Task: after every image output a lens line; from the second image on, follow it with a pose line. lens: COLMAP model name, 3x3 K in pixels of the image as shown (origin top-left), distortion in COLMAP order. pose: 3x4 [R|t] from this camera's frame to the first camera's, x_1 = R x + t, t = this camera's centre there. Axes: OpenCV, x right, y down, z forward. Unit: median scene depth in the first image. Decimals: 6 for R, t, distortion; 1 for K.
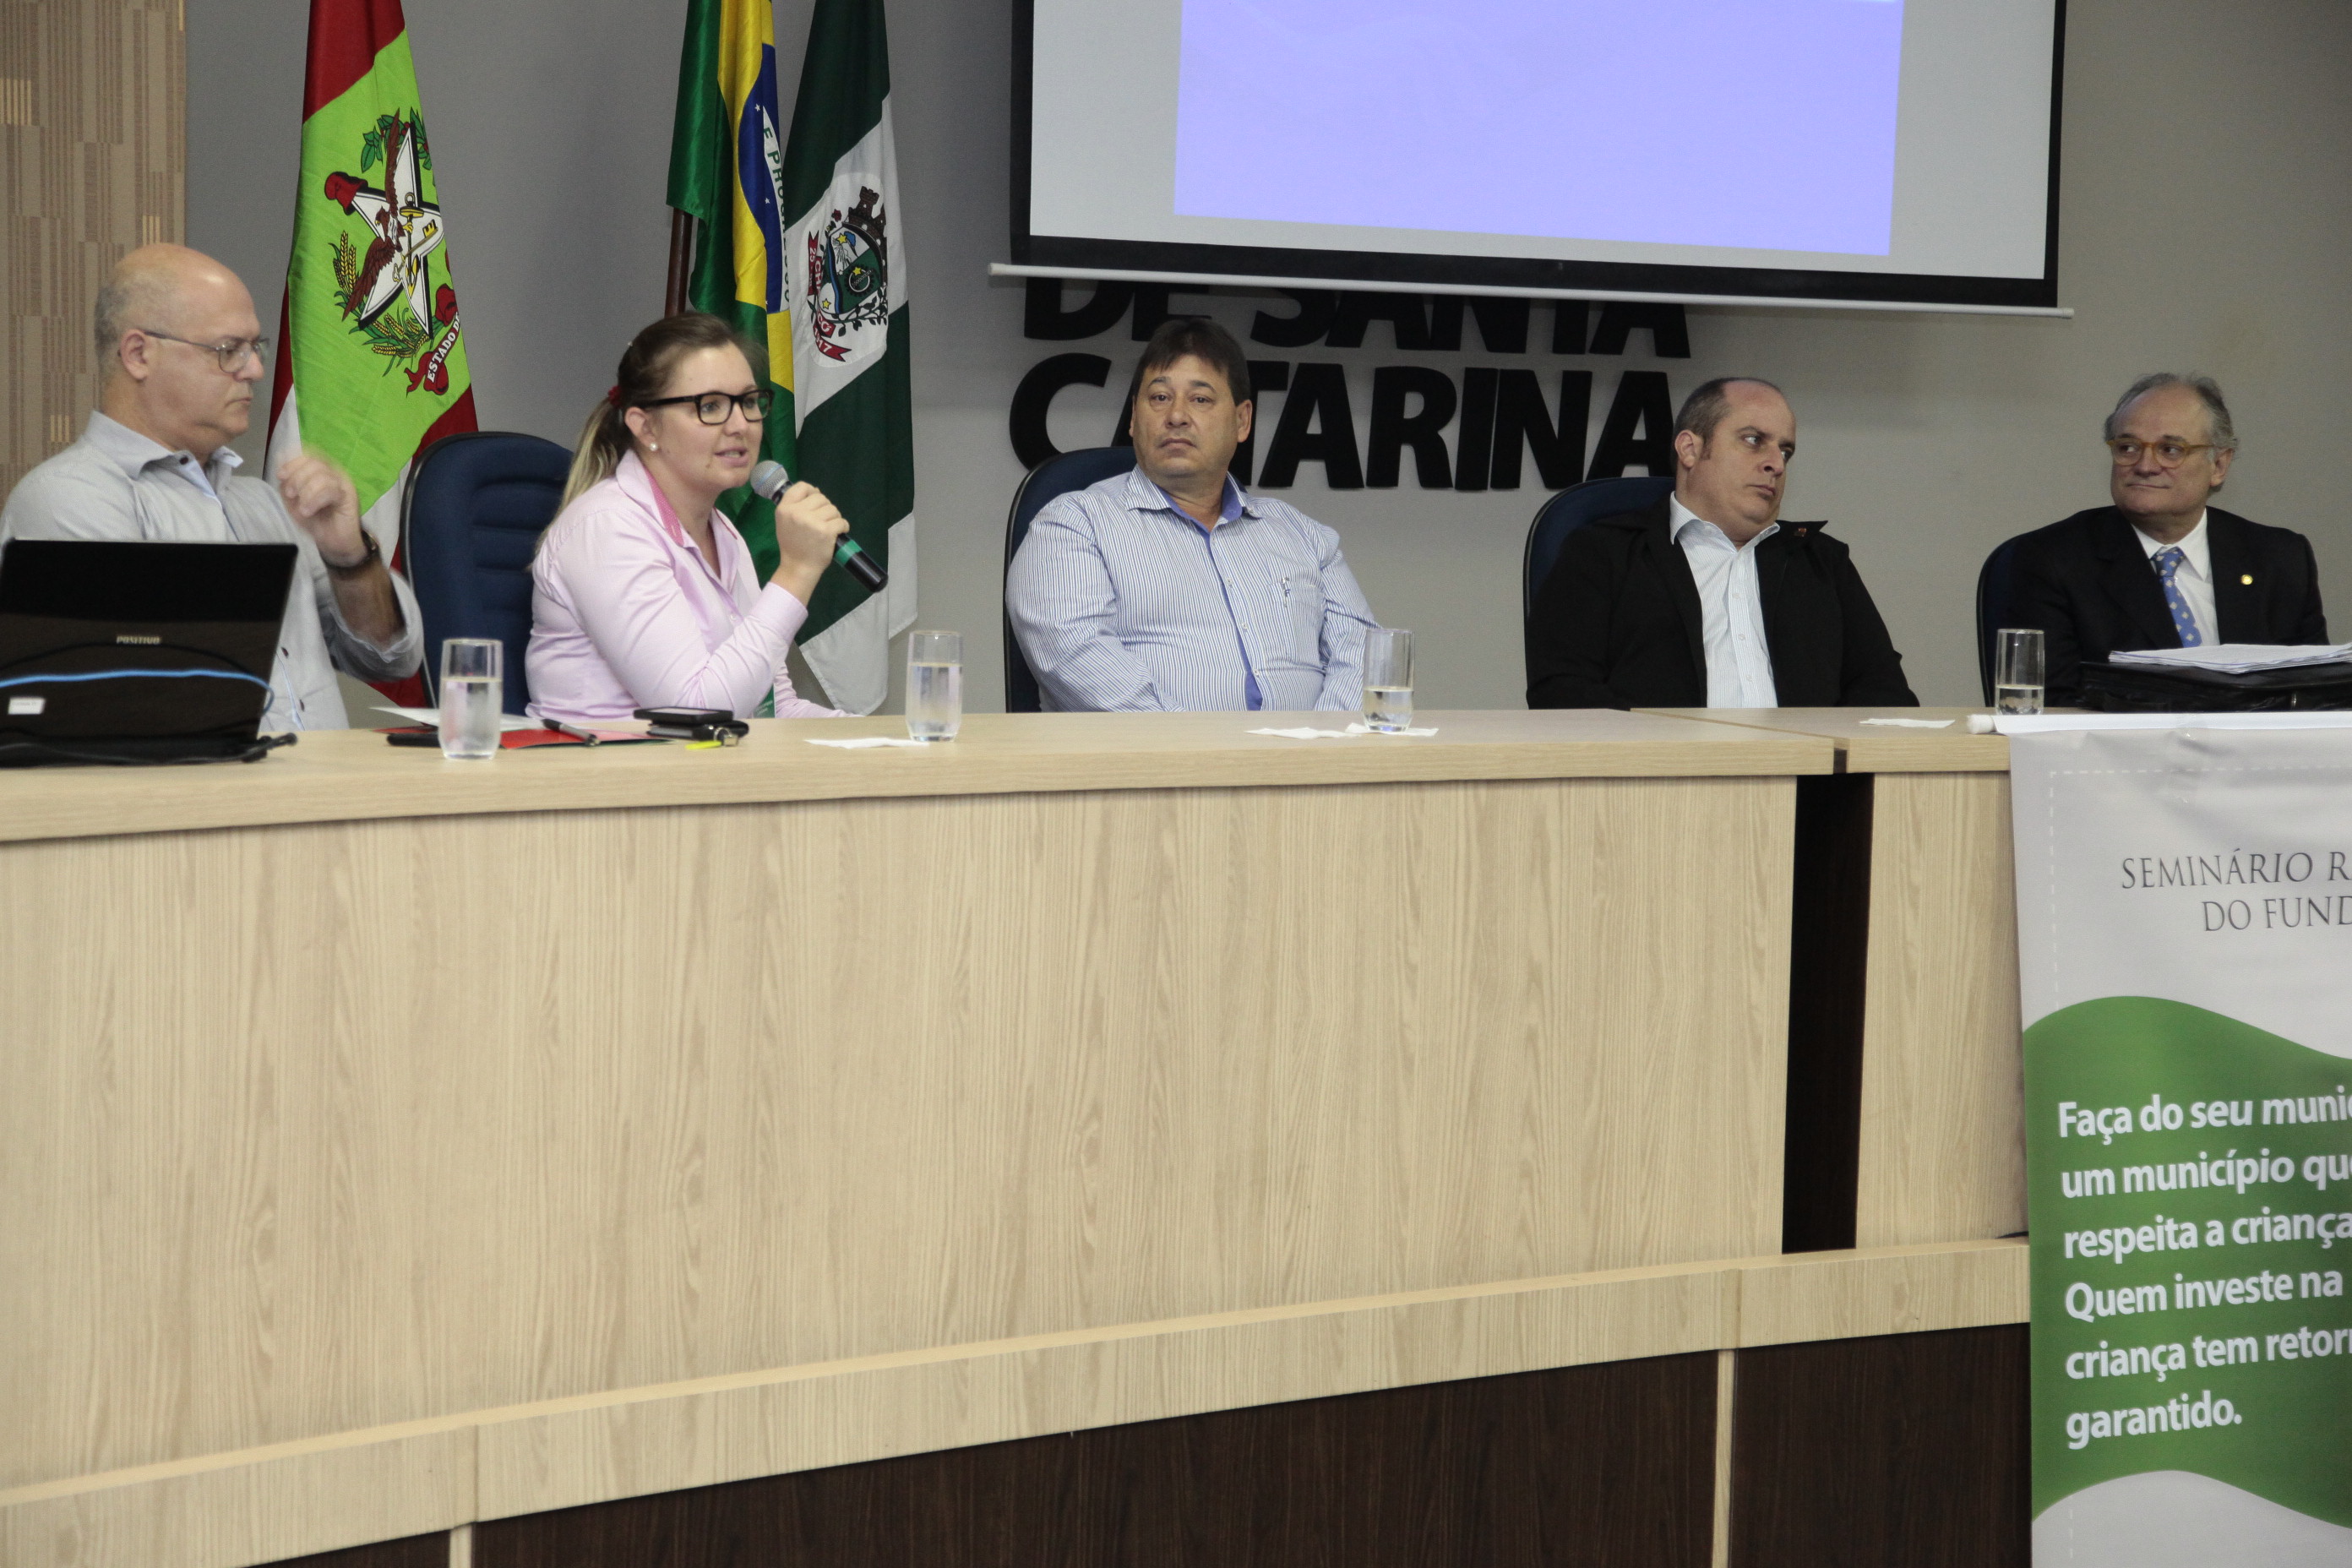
lens RADIAL K [[4662.4, 0, 1176.0], [0, 4662.4, 784.0], [0, 0, 1]] dist [0.302970, 0.184173]
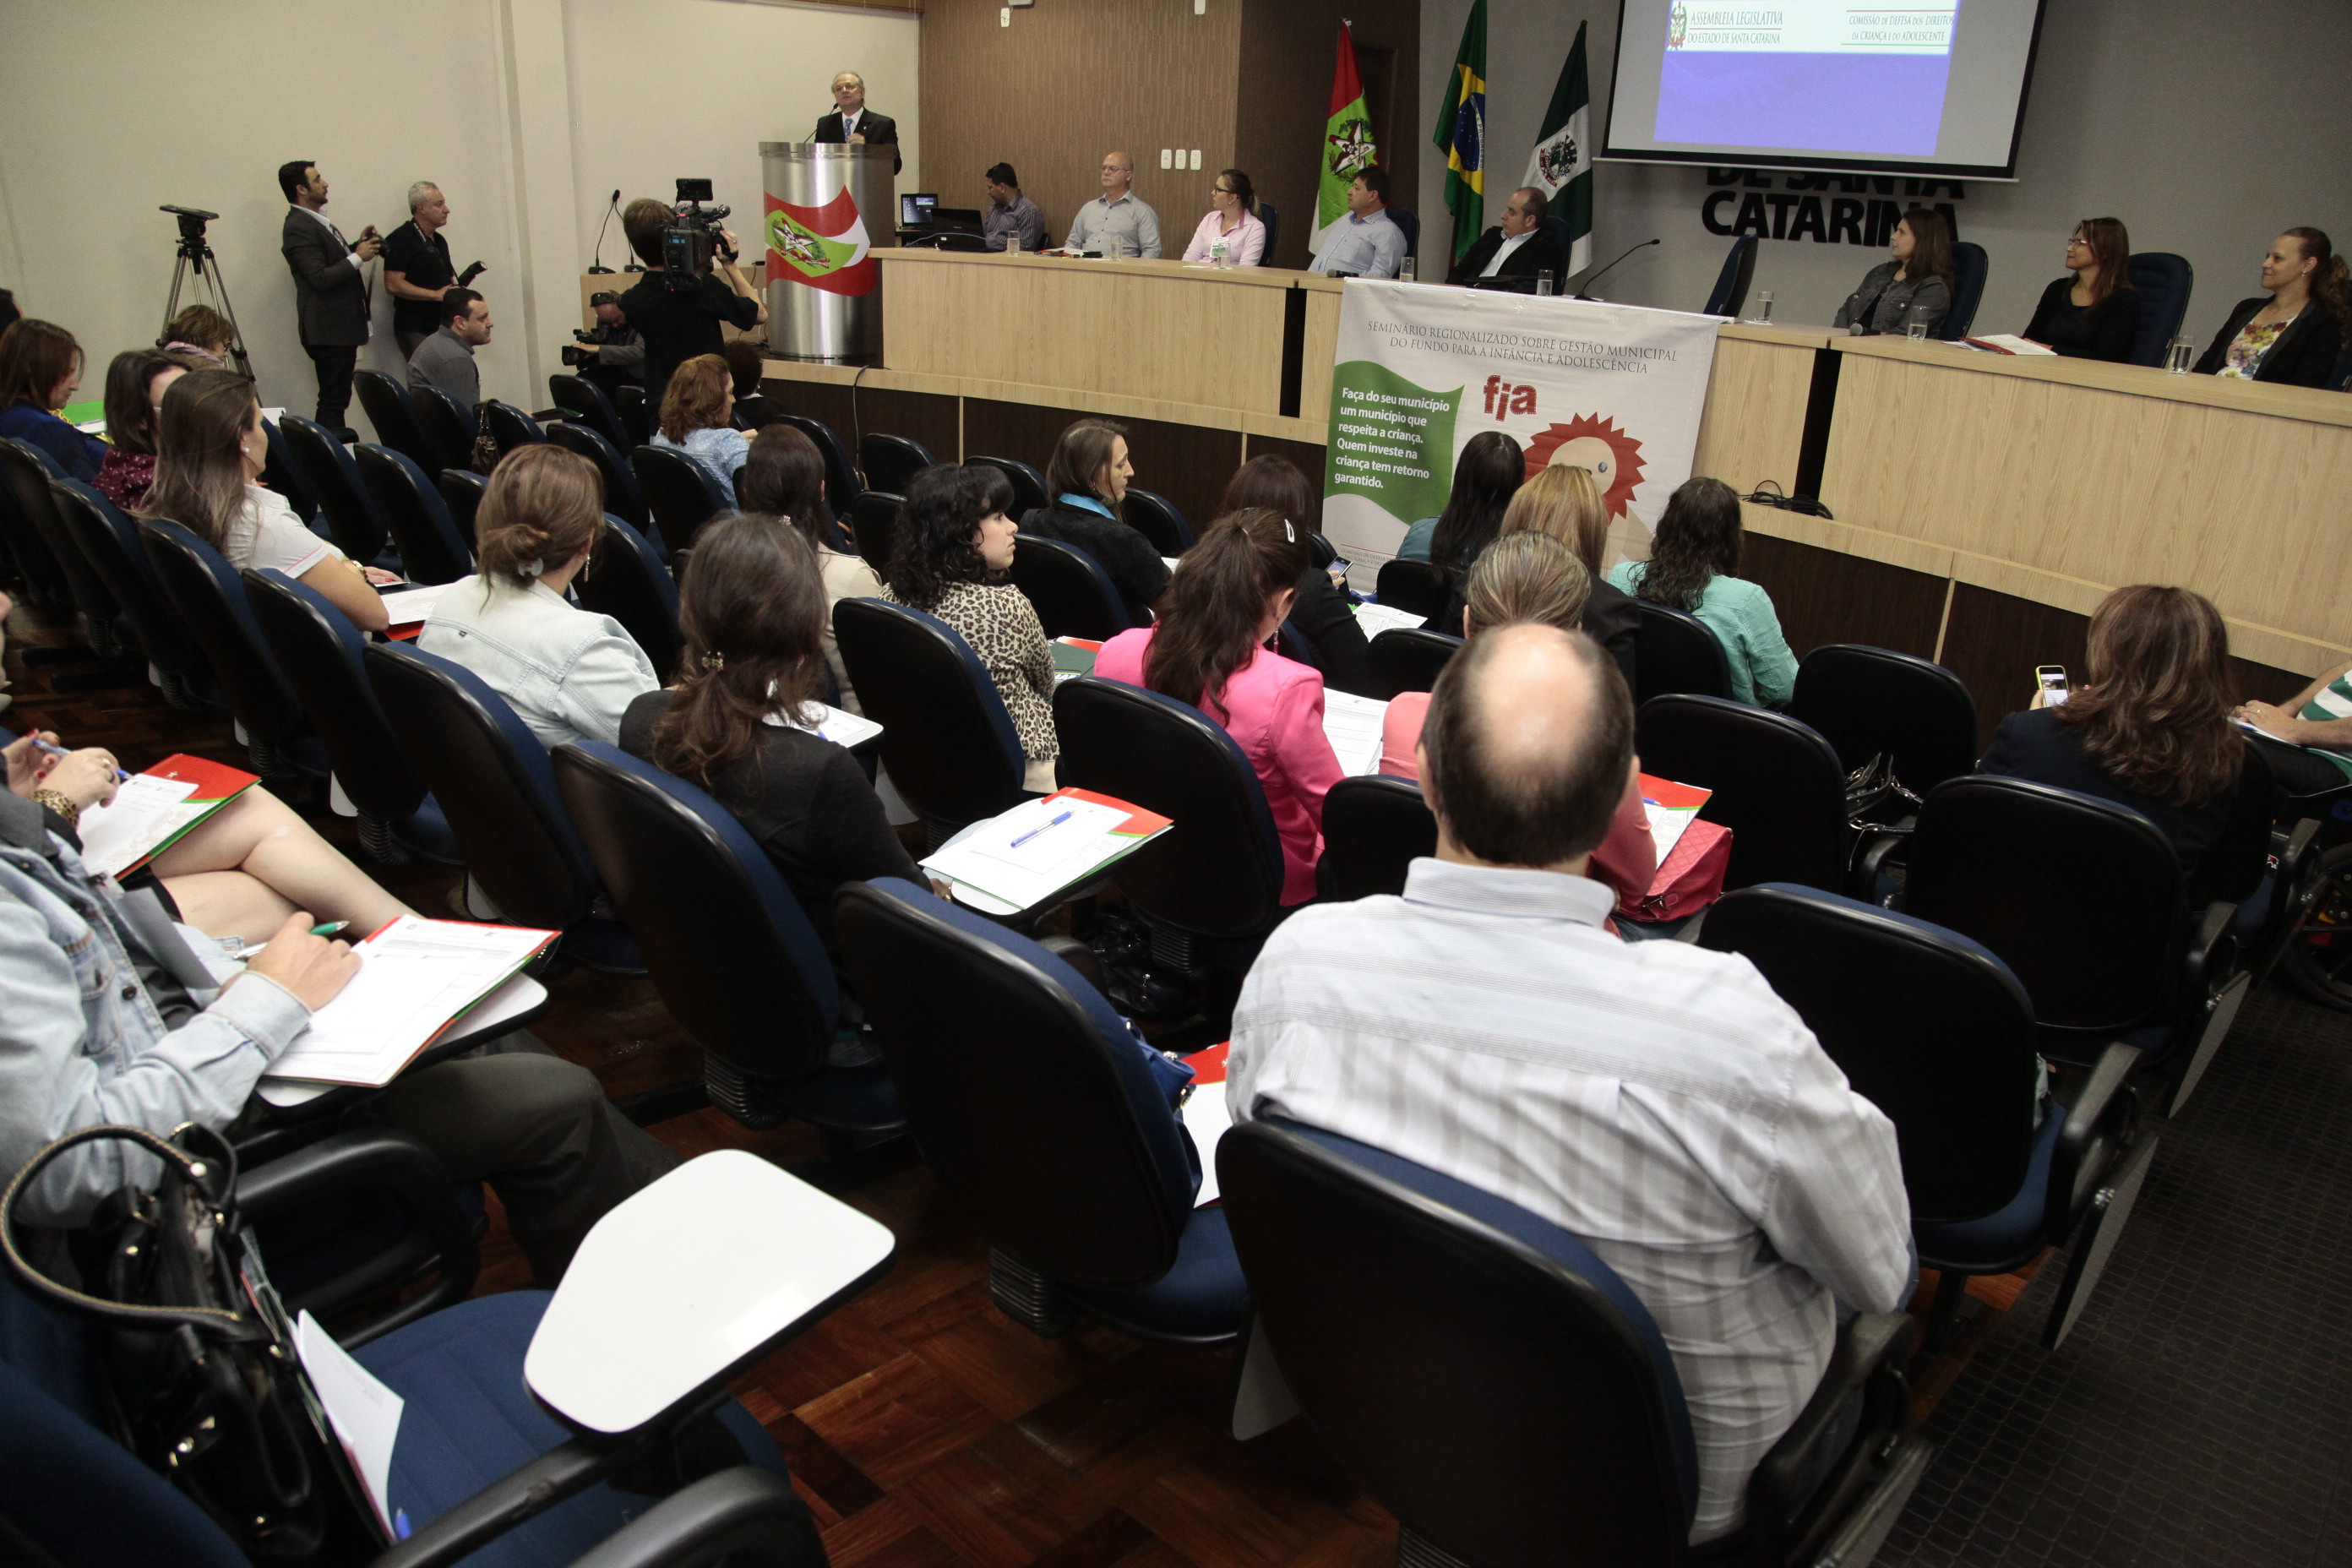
lens RADIAL K [[1641.7, 0, 1174.6], [0, 1641.7, 775.1], [0, 0, 1]] dist [-0.116596, 0.079231]
pose [[0.356478, 0.315883, -0.879285, 1.311916], [-0.099626, 0.948598, 0.300394, -0.012808], [0.928977, -0.019484, 0.369624, 0.405432]]
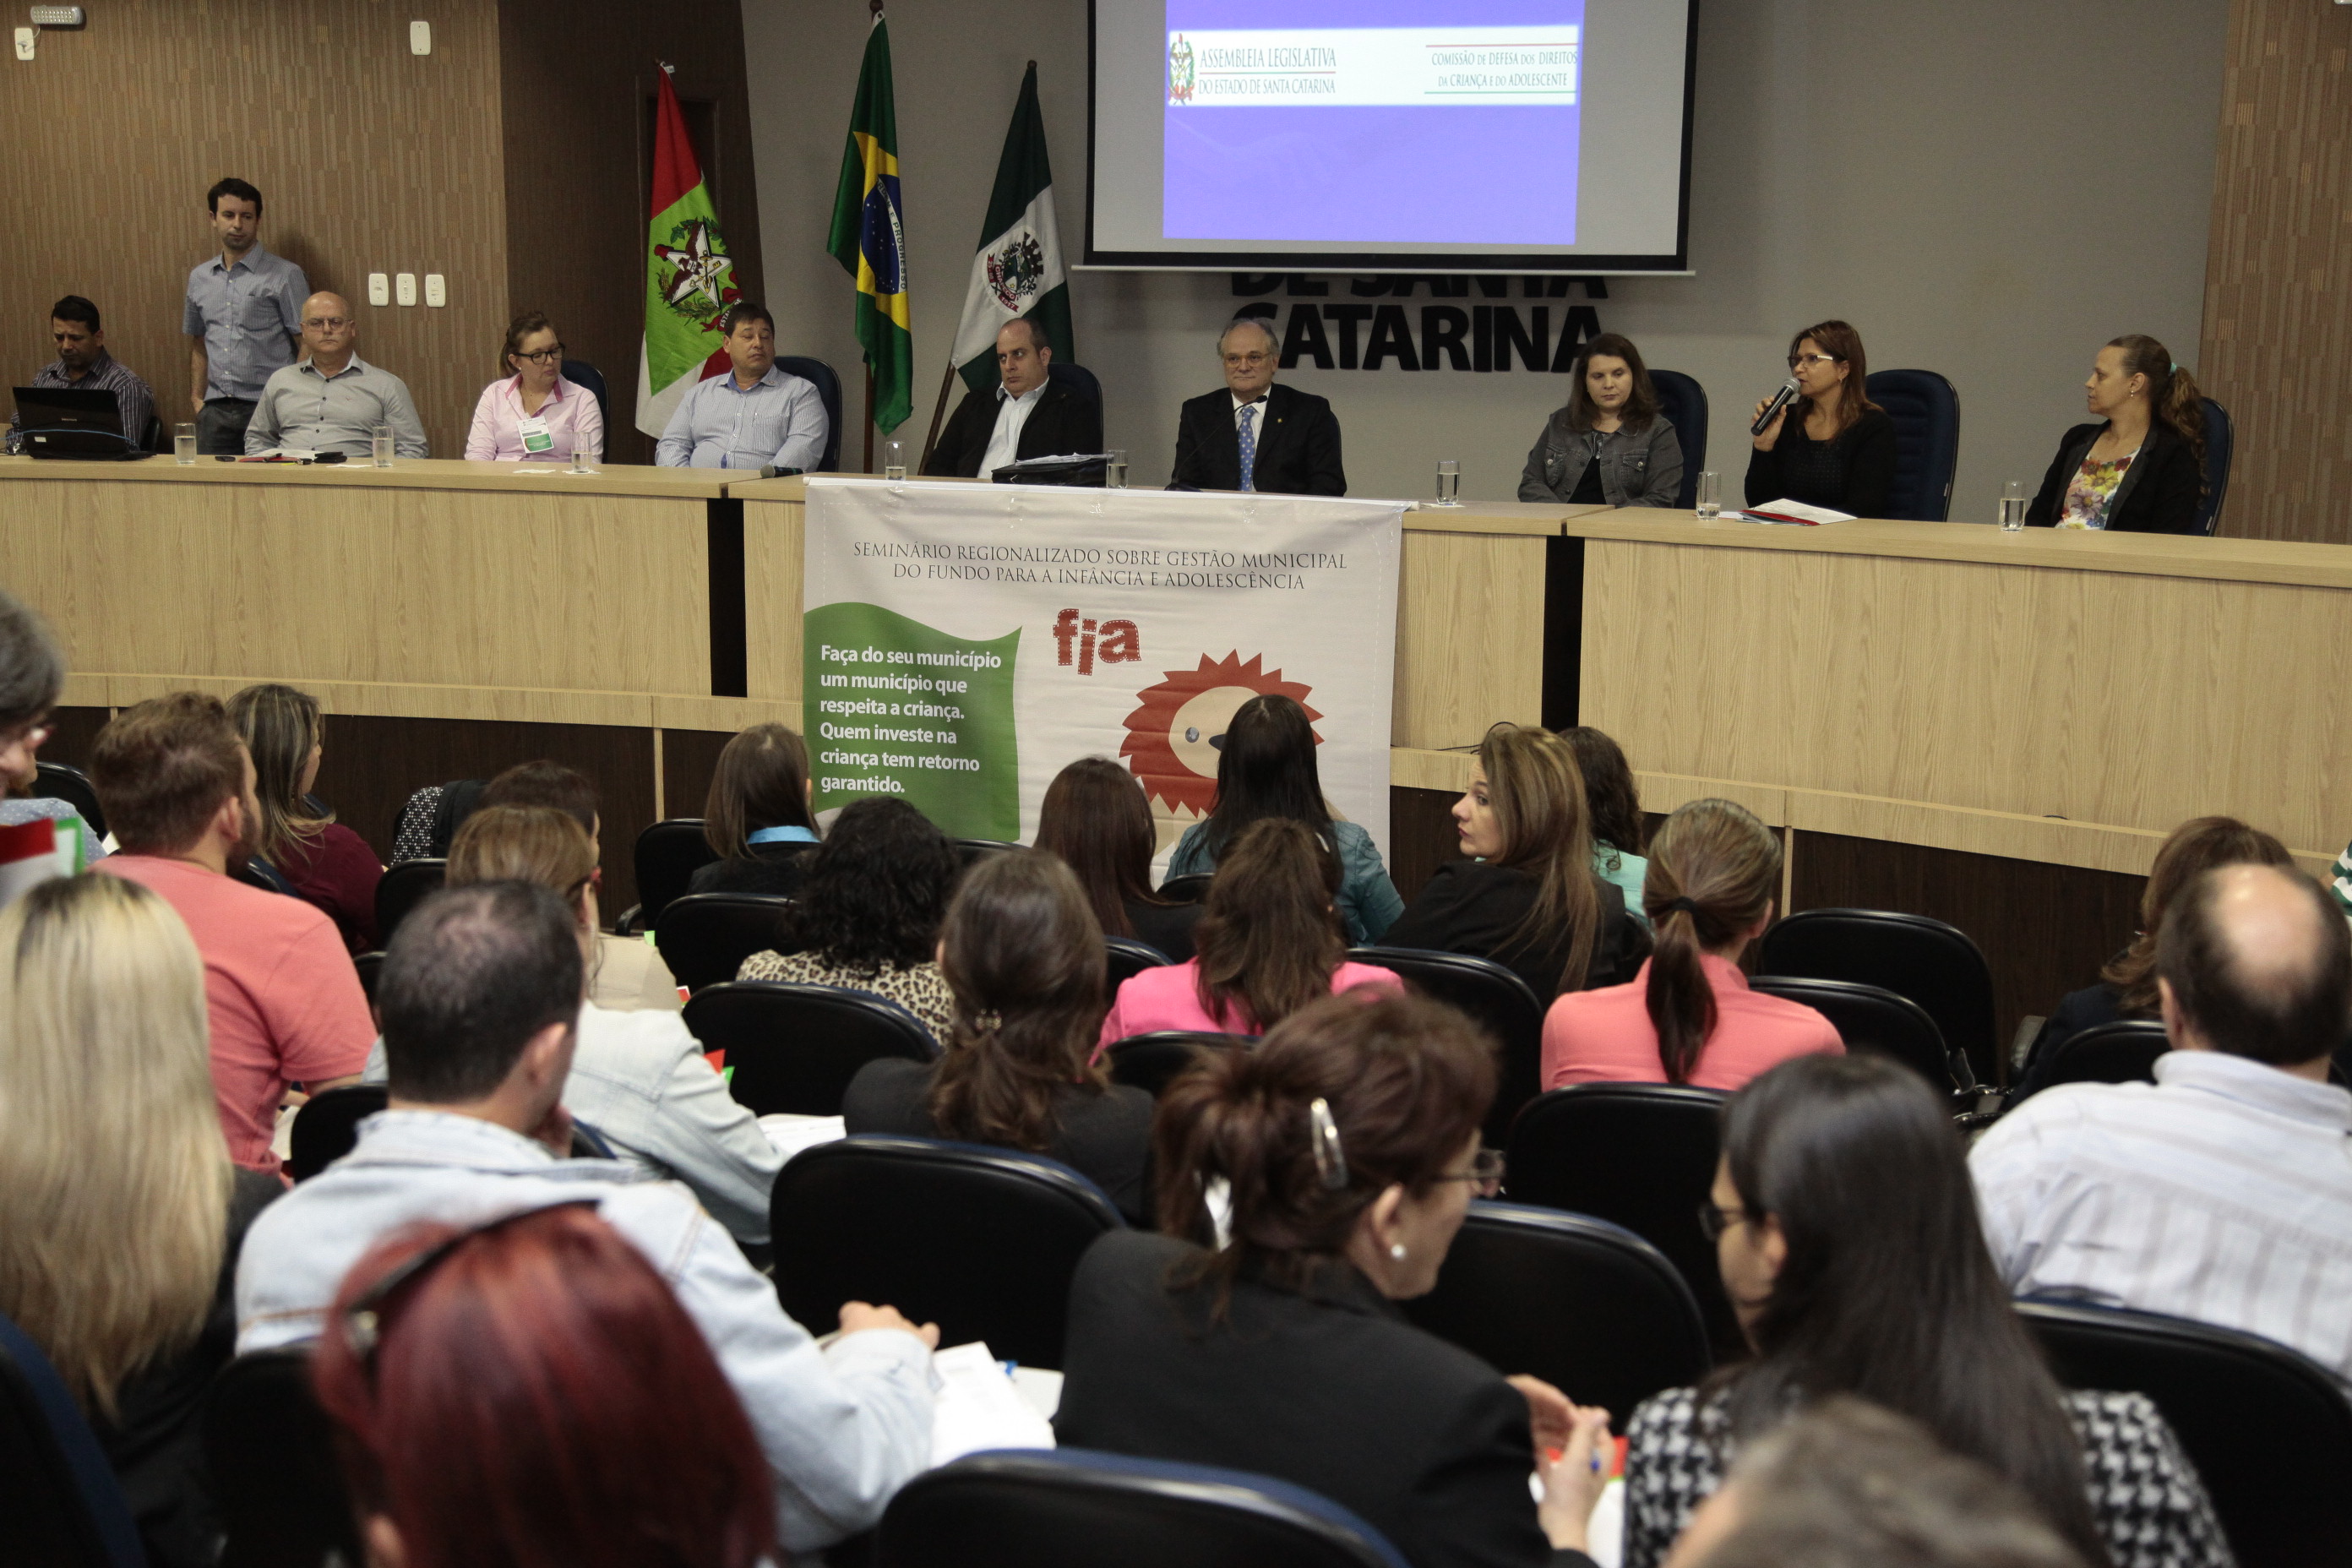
lens RADIAL K [[3037.6, 0, 1164.4], [0, 3037.6, 788.5], [0, 0, 1]] dist [0.115625, 0.109920]
pose [[0.673342, 0.106747, -0.731584, 1.388654], [-0.046391, 0.993672, 0.102291, -0.023567], [0.737874, -0.034938, 0.674034, 0.105200]]
